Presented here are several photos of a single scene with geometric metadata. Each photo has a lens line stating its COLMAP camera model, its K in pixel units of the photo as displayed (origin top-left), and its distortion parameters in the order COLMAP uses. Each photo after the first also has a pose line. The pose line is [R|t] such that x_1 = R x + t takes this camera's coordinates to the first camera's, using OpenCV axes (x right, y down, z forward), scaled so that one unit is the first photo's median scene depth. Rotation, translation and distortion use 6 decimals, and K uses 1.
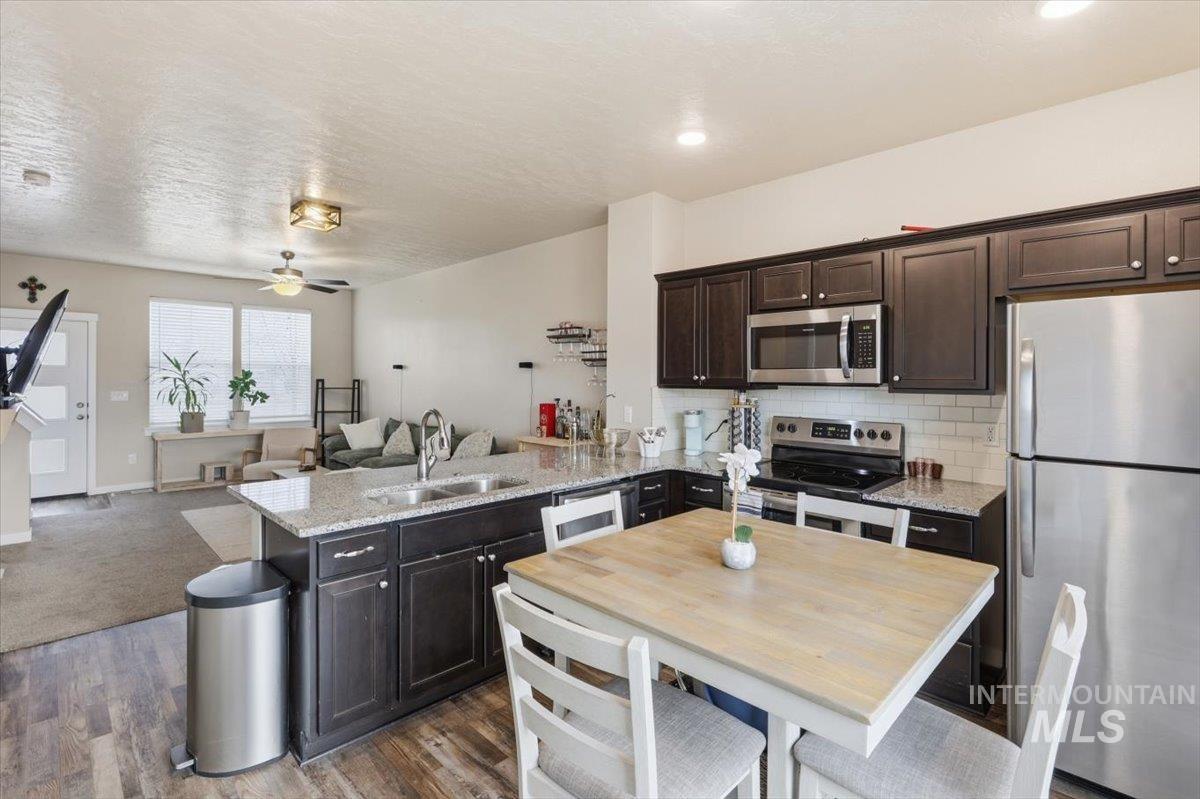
lens RADIAL K [[556.8, 0, 598.4], [0, 556.8, 376.7], [0, 0, 1]] dist [-0.005257, -0.000778]
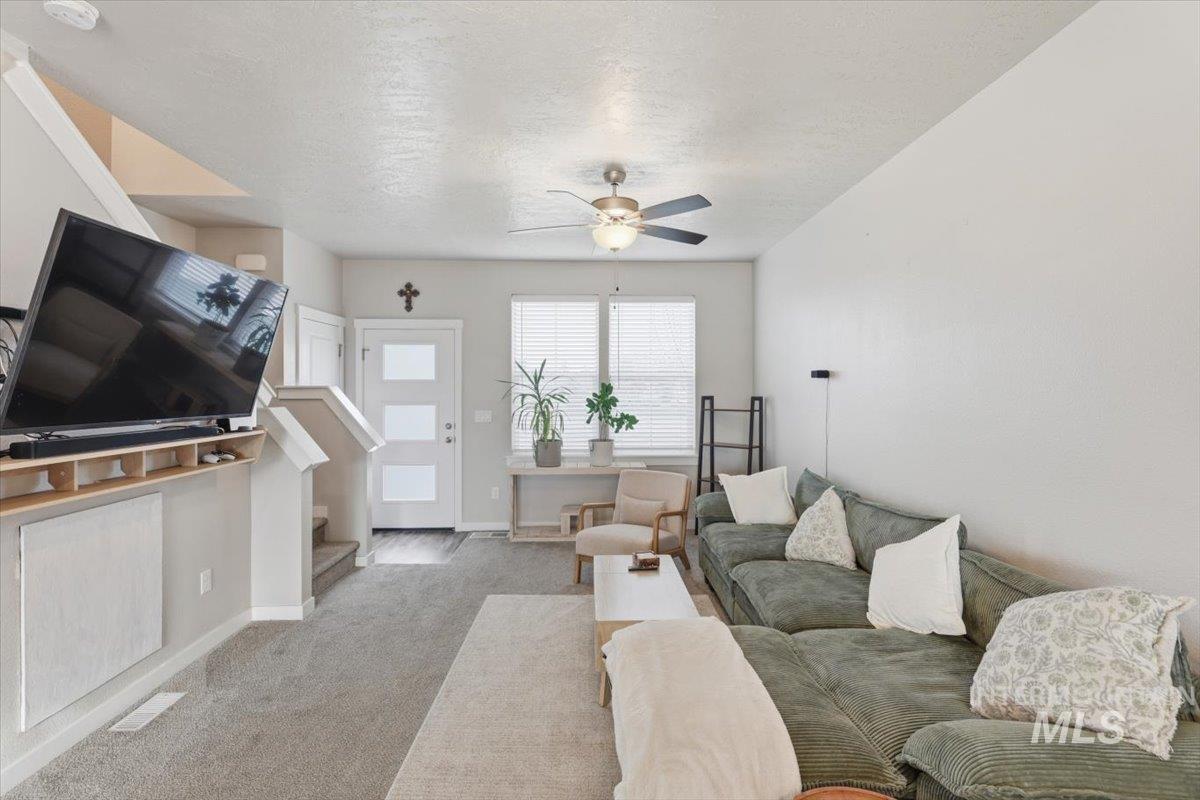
lens RADIAL K [[541.8, 0, 601.6], [0, 541.8, 392.5], [0, 0, 1]] dist [-0.000060, -0.000083]
pose [[0.728813, -0.000379, -0.684713, -0.274943], [0.003380, 0.999990, 0.003045, -0.004357], [0.684704, -0.004534, 0.728807, 0.832770]]
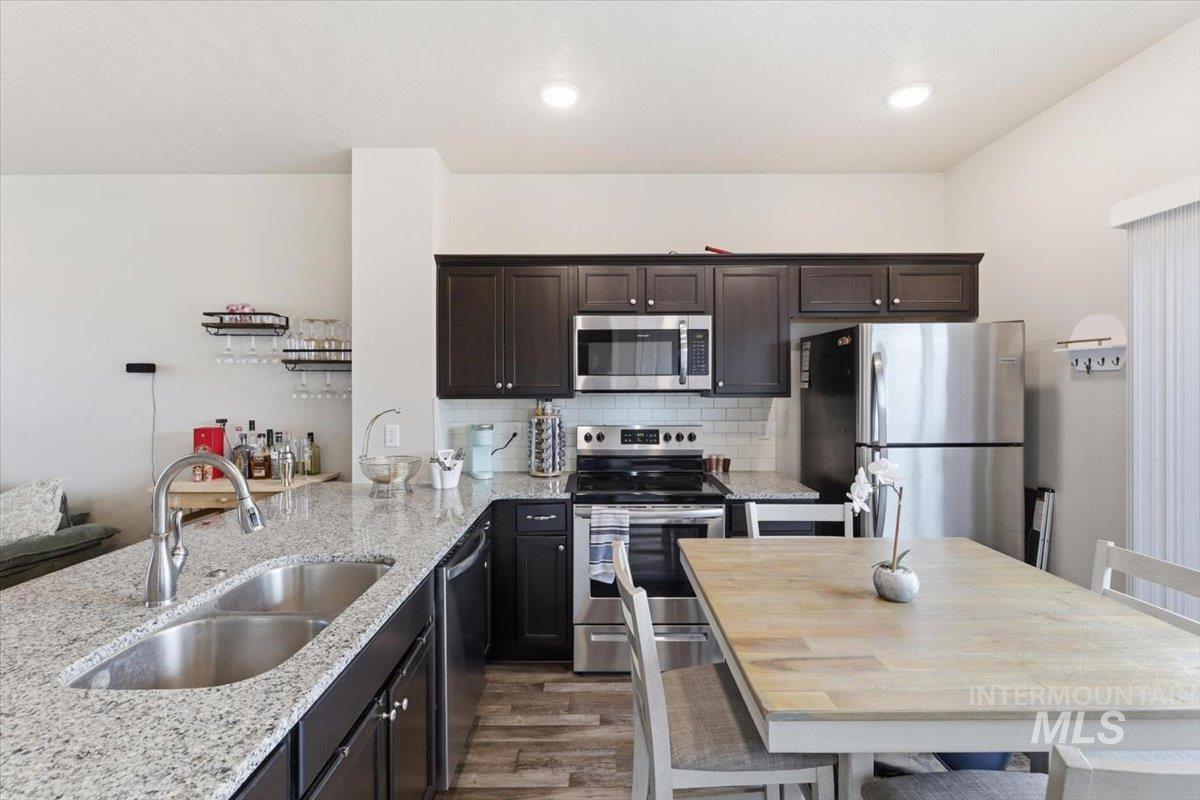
lens RADIAL K [[544.5, 0, 601.3], [0, 544.5, 382.7], [0, 0, 1]] dist [-0.001042, -0.000407]
pose [[0.701771, -0.005545, 0.712381, -0.257377], [0.007090, 0.999975, 0.000799, -0.001682], [-0.712367, 0.004490, 0.701792, 0.270585]]
